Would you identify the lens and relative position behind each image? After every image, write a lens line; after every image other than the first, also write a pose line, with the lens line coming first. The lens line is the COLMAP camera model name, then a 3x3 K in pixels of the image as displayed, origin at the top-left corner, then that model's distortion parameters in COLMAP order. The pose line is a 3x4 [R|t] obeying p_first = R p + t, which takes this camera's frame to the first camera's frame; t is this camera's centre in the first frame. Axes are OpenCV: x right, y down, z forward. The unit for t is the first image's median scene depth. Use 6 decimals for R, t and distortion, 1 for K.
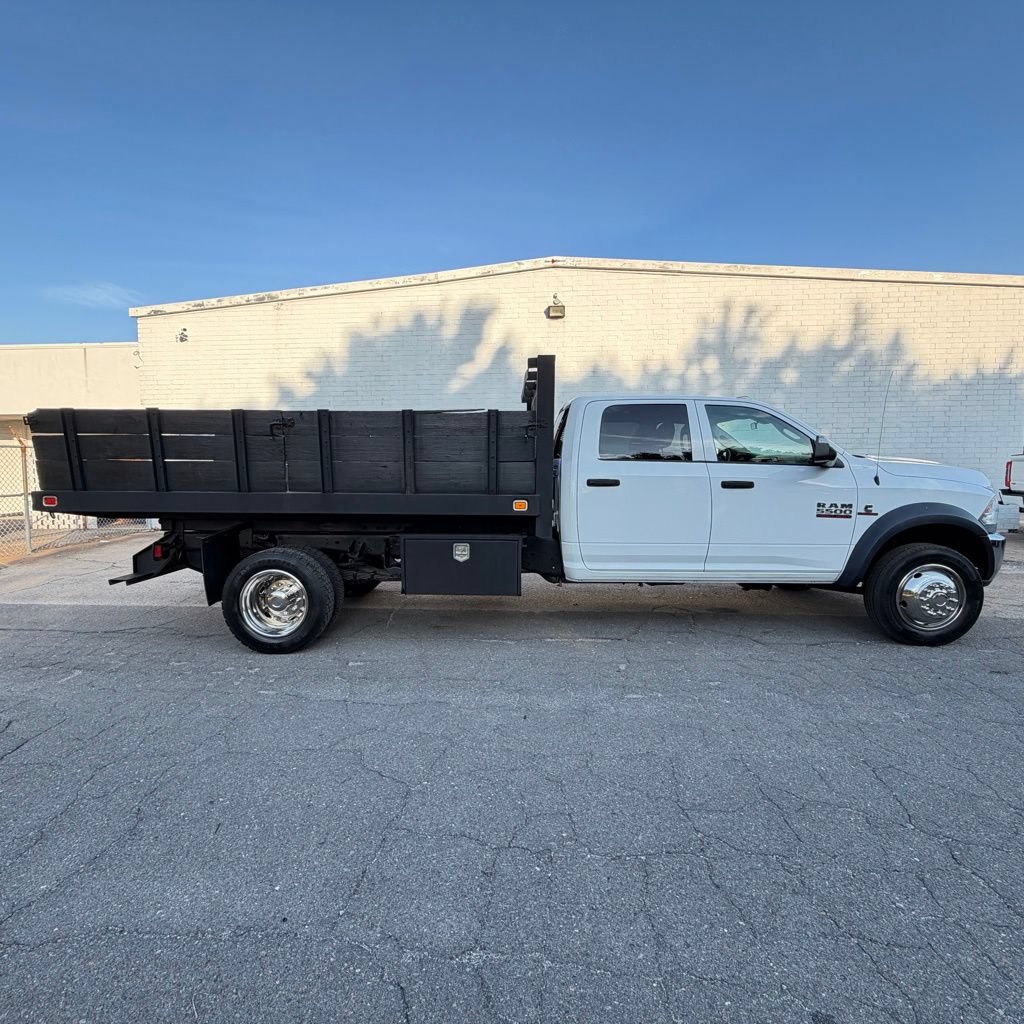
lens RADIAL K [[546.5, 0, 506.8], [0, 546.5, 509.1], [0, 0, 1]] dist [0.000994, -0.000180]
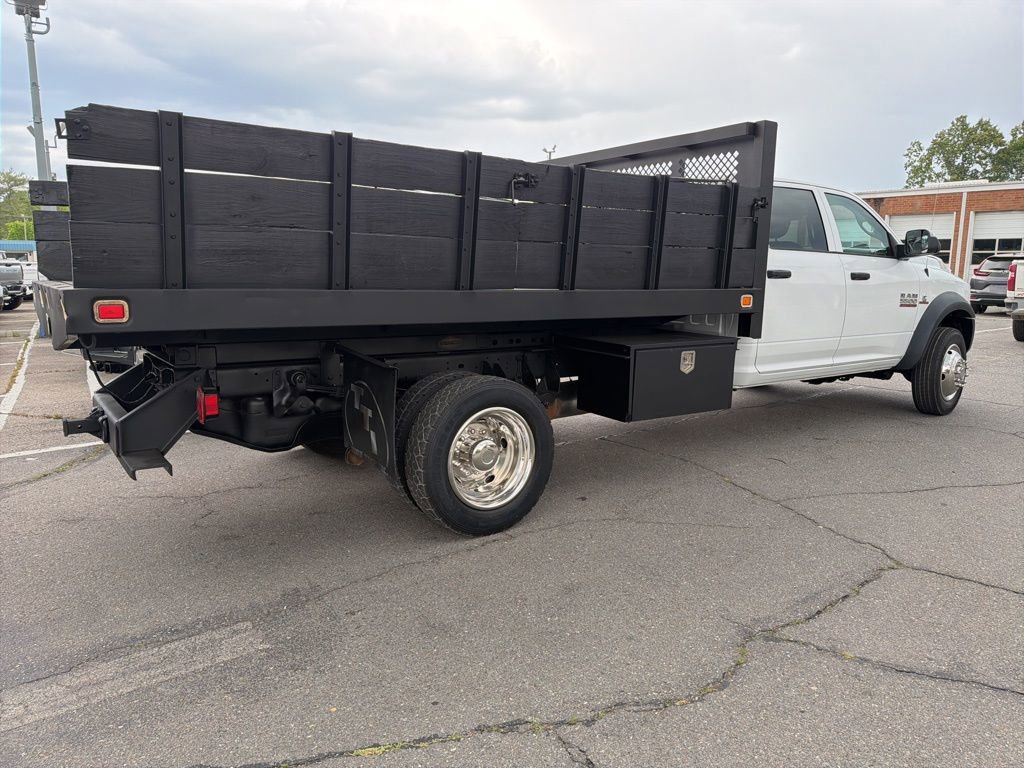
lens RADIAL K [[725.3, 0, 510.4], [0, 725.3, 383.8], [0, 0, 1]] dist [0.053817, -0.066564]
pose [[0.809527, -0.084801, 0.580926, -0.884548], [0.036560, 0.994874, 0.094281, 0.001014], [-0.585943, -0.055084, 0.808478, 0.277449]]
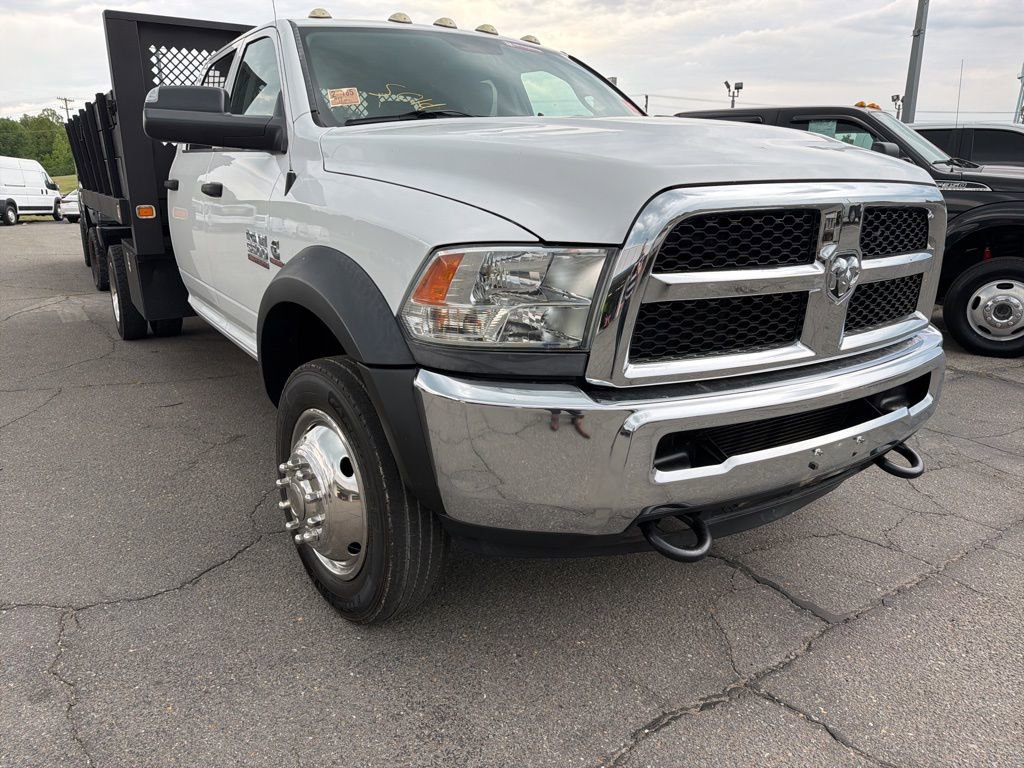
lens RADIAL K [[709.6, 0, 505.9], [0, 709.6, 386.1], [0, 0, 1]] dist [0.094199, -0.122681]
pose [[0.547111, 0.230061, -0.804824, 1.228987], [-0.063681, 0.970142, 0.234029, -0.041982], [0.834634, -0.076788, 0.545426, 0.820821]]
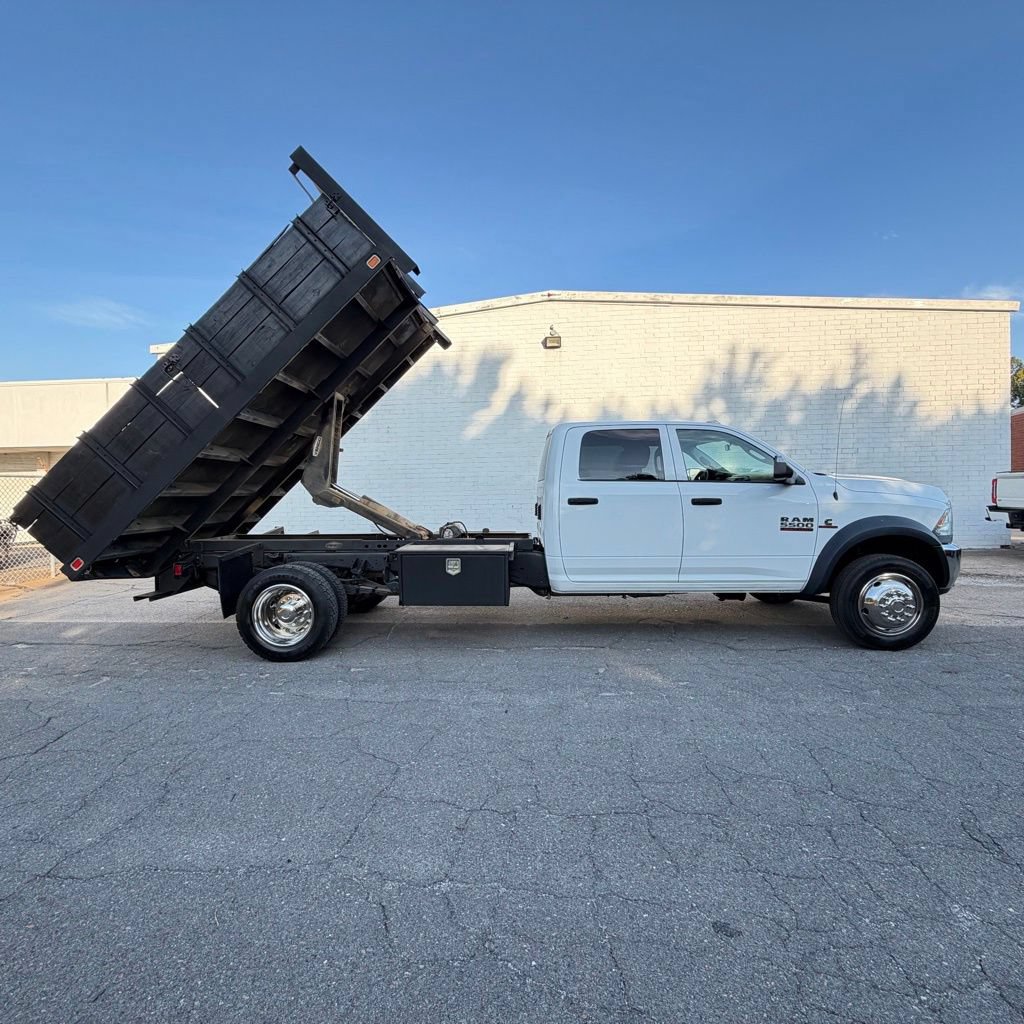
lens RADIAL K [[546.5, 0, 506.8], [0, 546.5, 509.1], [0, 0, 1]] dist [0.000994, -0.000180]
pose [[0.999788, -0.011935, -0.016793, 0.041832], [0.011169, 0.998927, -0.044948, 0.014170], [0.017311, 0.044751, 0.998848, -0.093553]]
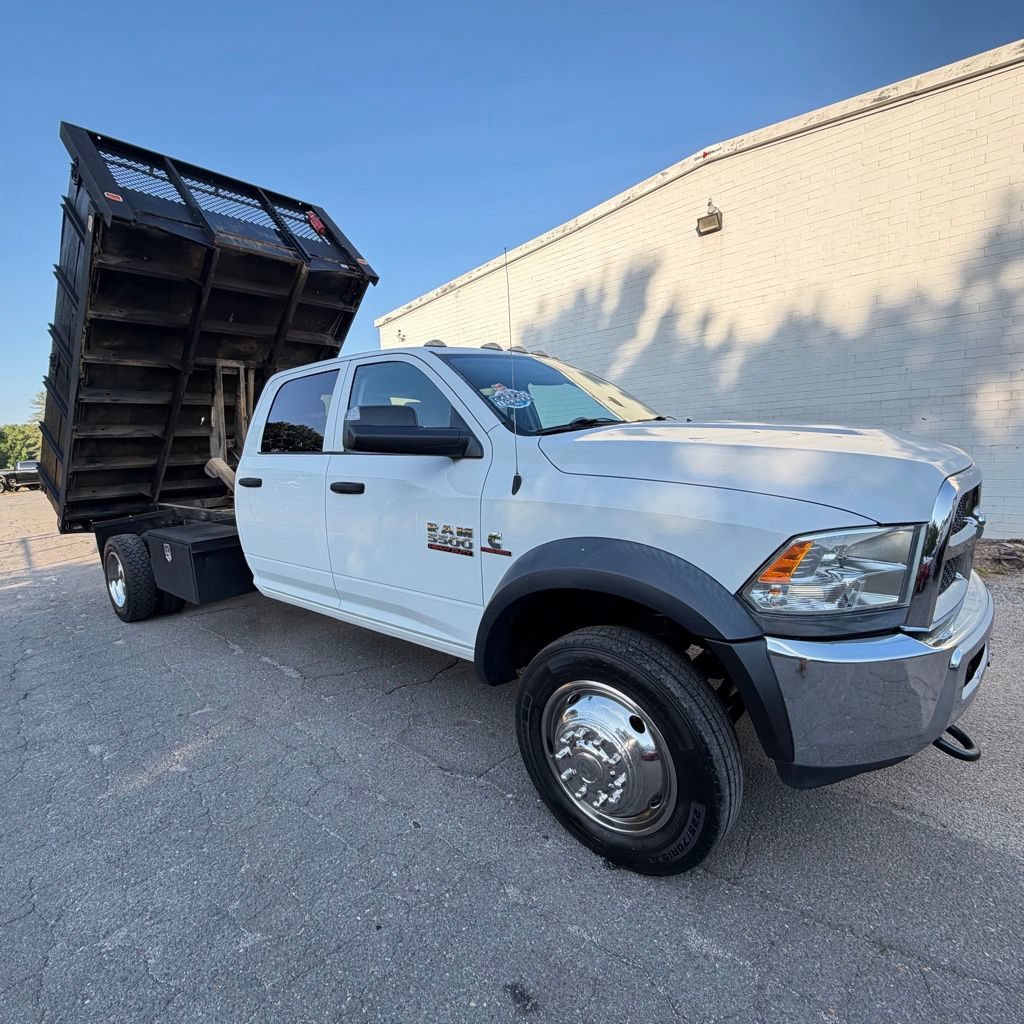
lens RADIAL K [[546.5, 0, 506.8], [0, 546.5, 509.1], [0, 0, 1]] dist [0.000994, -0.000180]
pose [[0.765348, 0.043648, -0.642135, 0.975051], [-0.001174, 0.997791, 0.066424, -0.062916], [0.643616, -0.050084, 0.763709, 0.618381]]
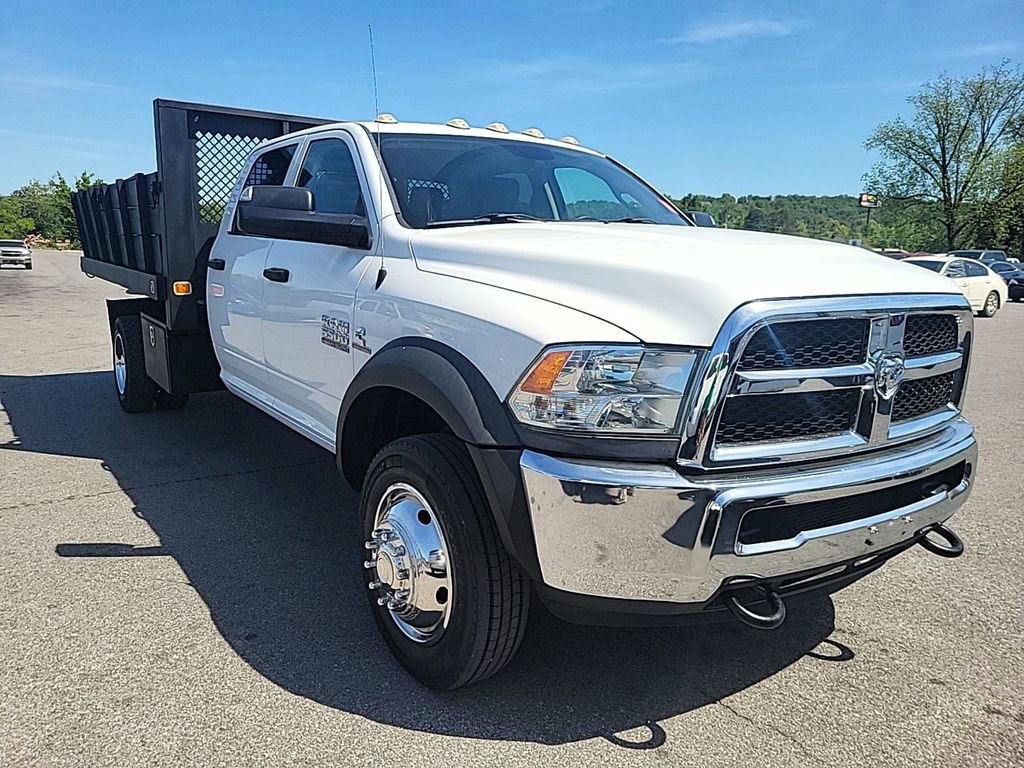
lens RADIAL K [[765.9, 0, 503.8], [0, 765.9, 386.7], [0, 0, 1]] dist [0.049090, -0.000483]
pose [[0.567177, 0.158264, -0.808247, 1.257619], [-0.083760, 0.987359, 0.134559, -0.058511], [0.819326, -0.008620, 0.573263, 0.709731]]
